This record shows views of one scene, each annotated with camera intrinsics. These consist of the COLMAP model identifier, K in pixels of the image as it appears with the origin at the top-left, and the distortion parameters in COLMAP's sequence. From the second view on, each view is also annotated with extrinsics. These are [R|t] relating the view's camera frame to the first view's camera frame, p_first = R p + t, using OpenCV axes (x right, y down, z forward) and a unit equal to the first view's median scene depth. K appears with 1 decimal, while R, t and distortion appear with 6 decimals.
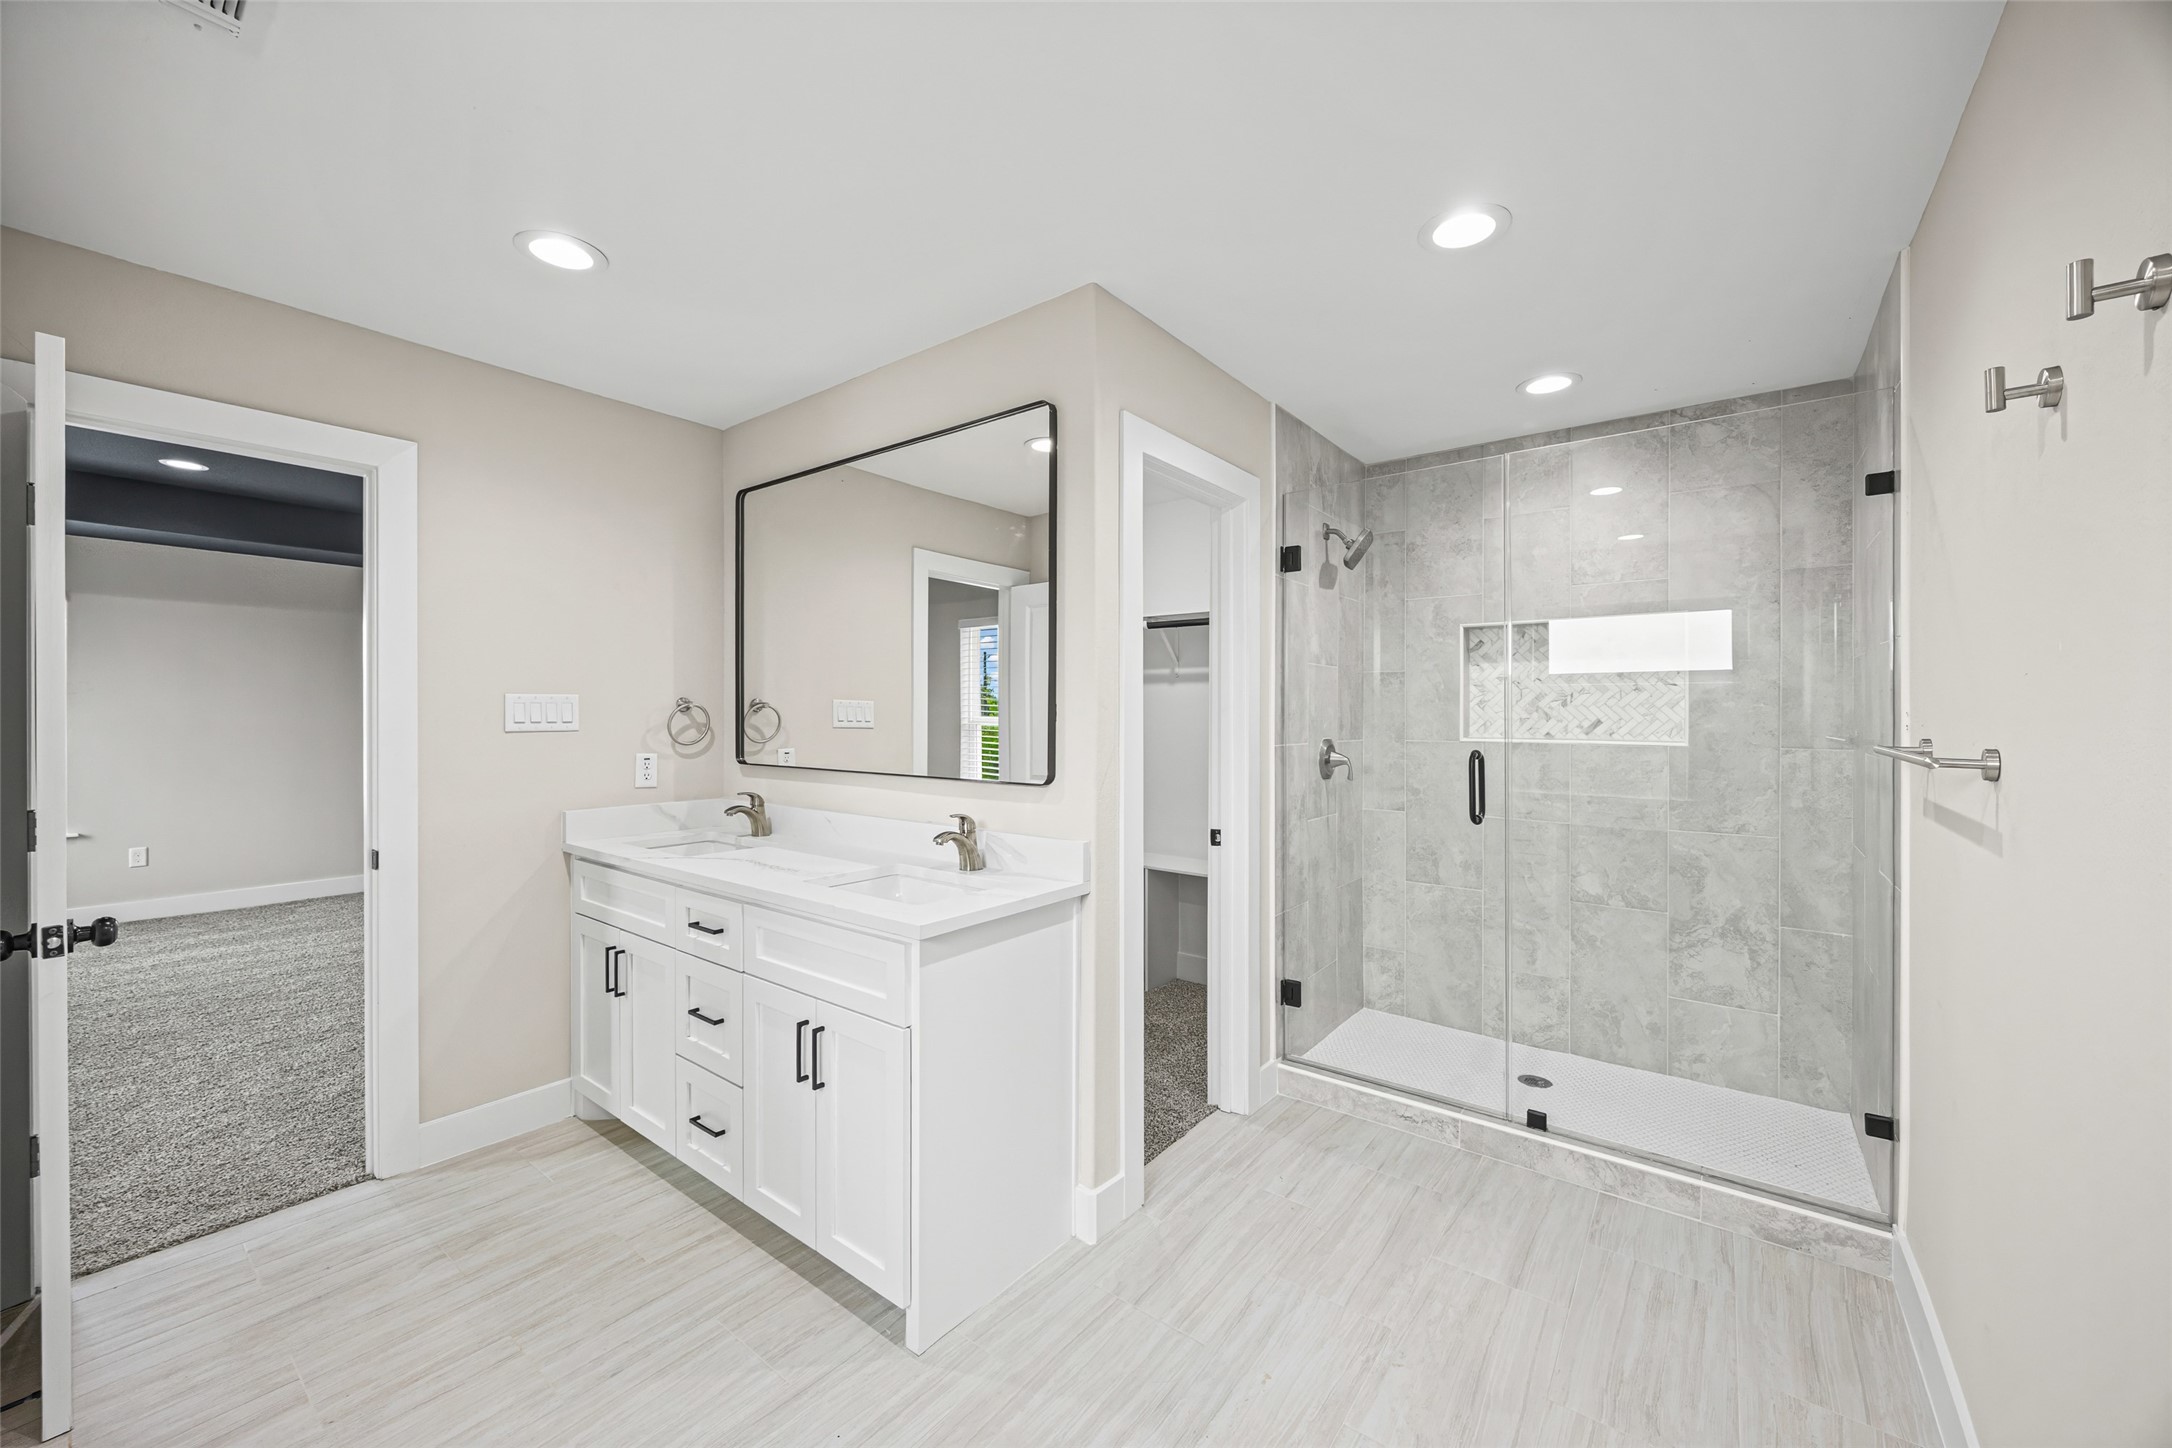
lens RADIAL K [[840.7, 0, 1077.4], [0, 840.7, 716.1], [0, 0, 1]] dist [-0.002074, 0.000229]
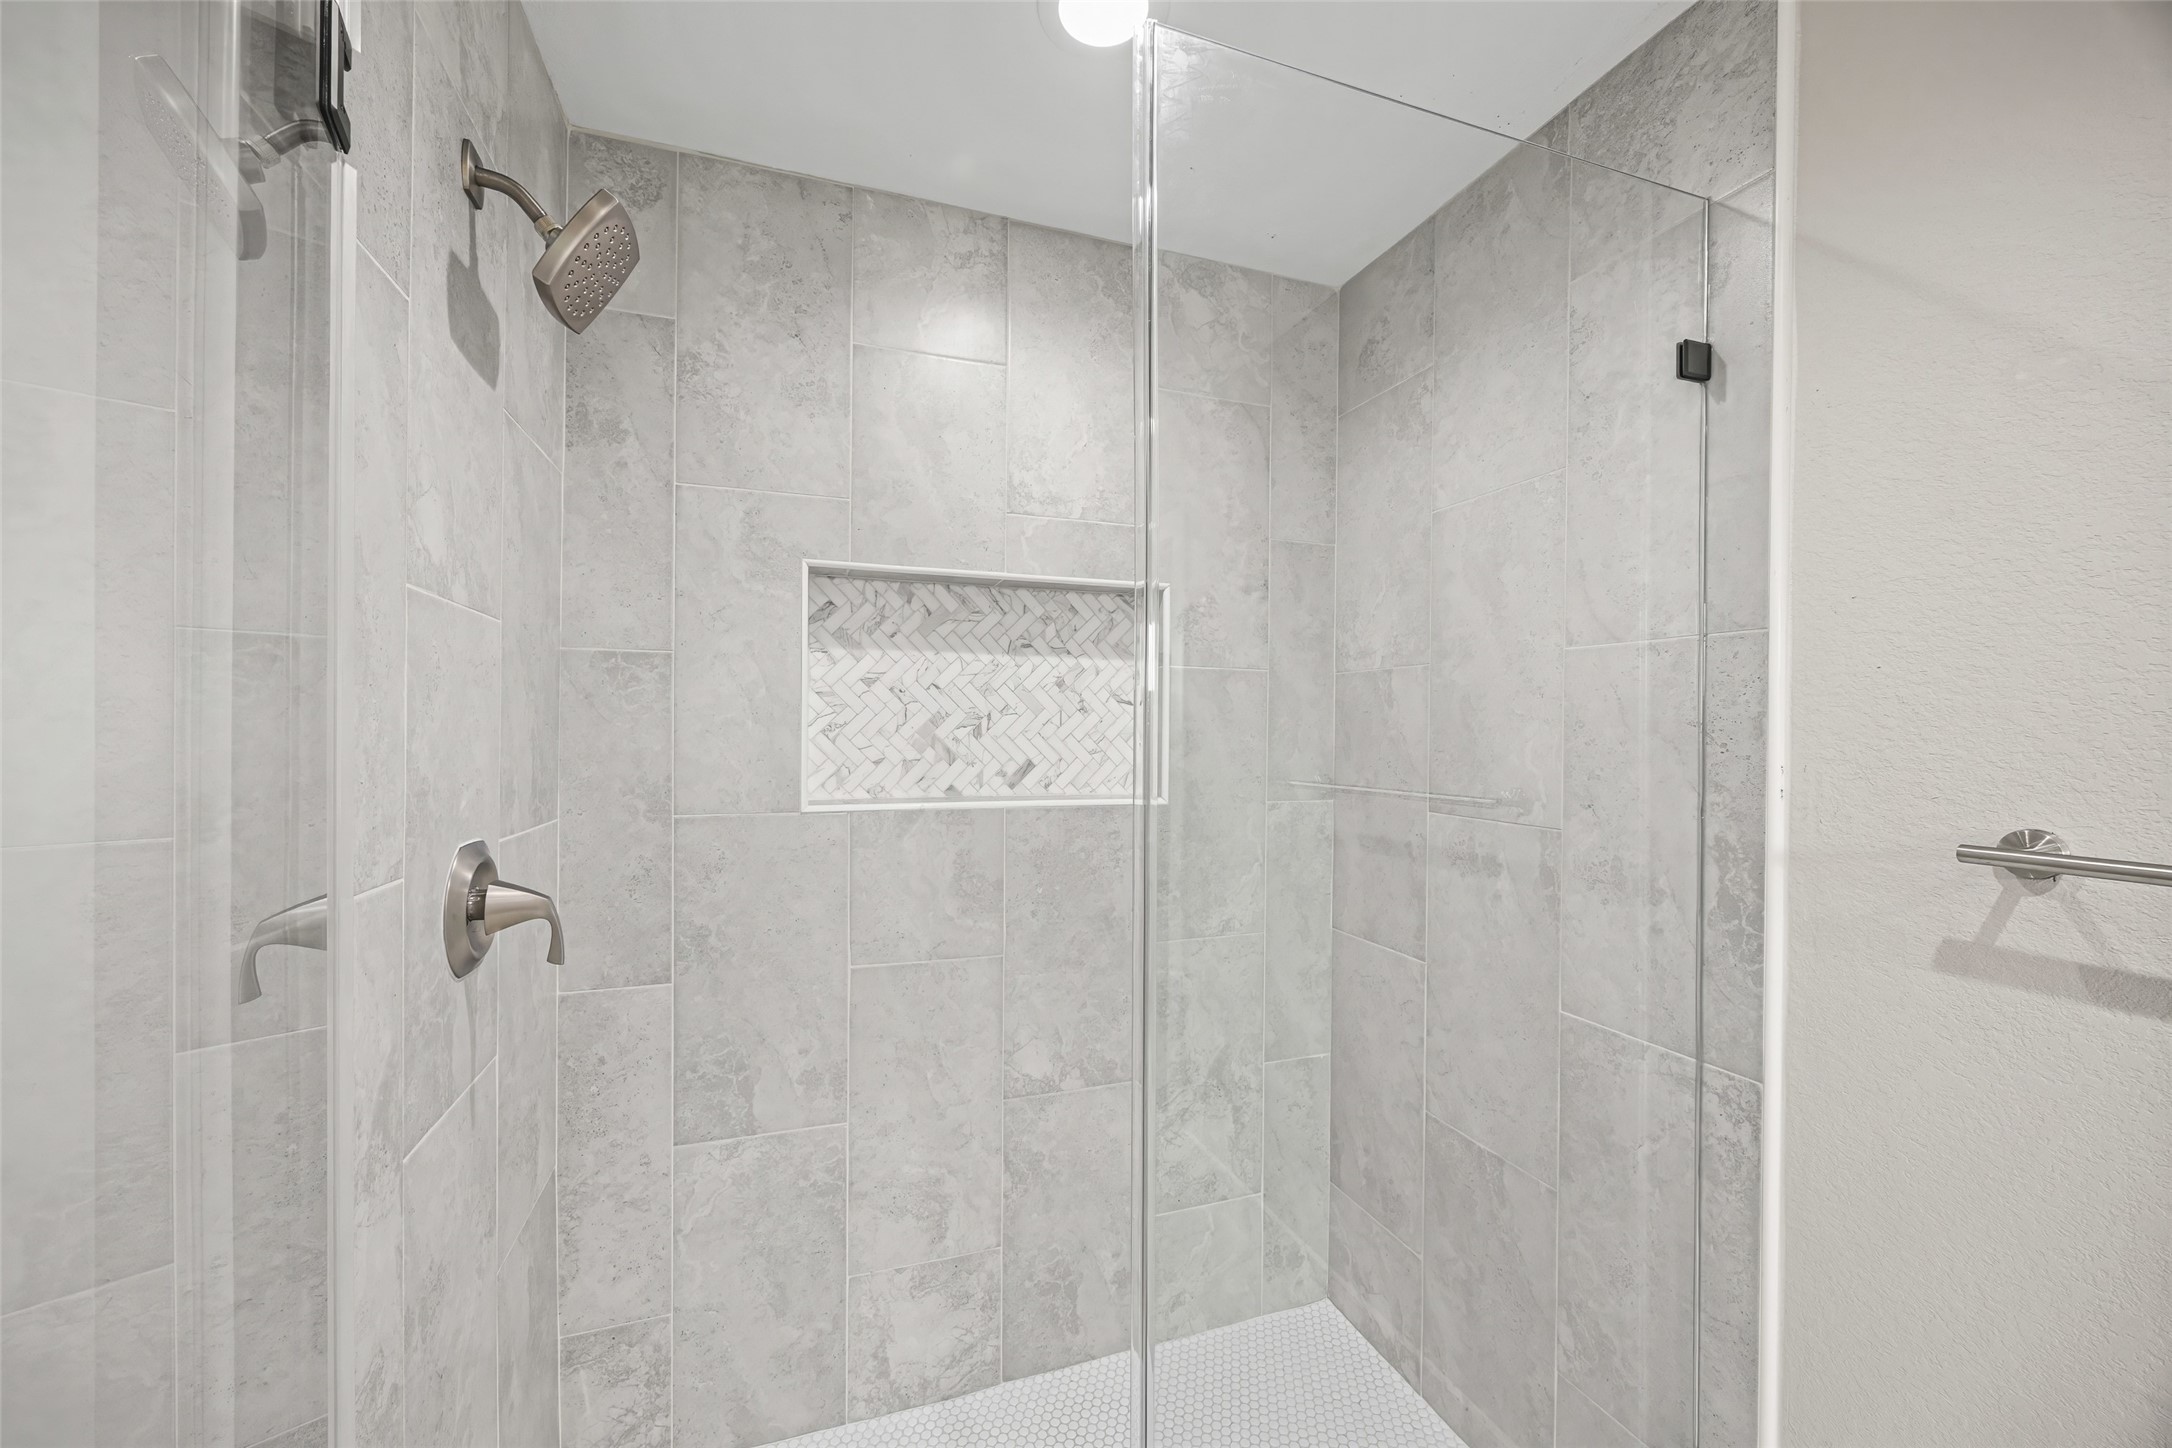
lens RADIAL K [[840.7, 0, 1096.5], [0, 840.7, 732.2], [0, 0, 1]] dist [-0.002074, 0.000229]
pose [[0.541578, 0.000006, 0.840651, 0.163556], [-0.003417, 0.999992, 0.002195, -0.016437], [-0.840644, -0.004061, 0.541574, 0.646163]]
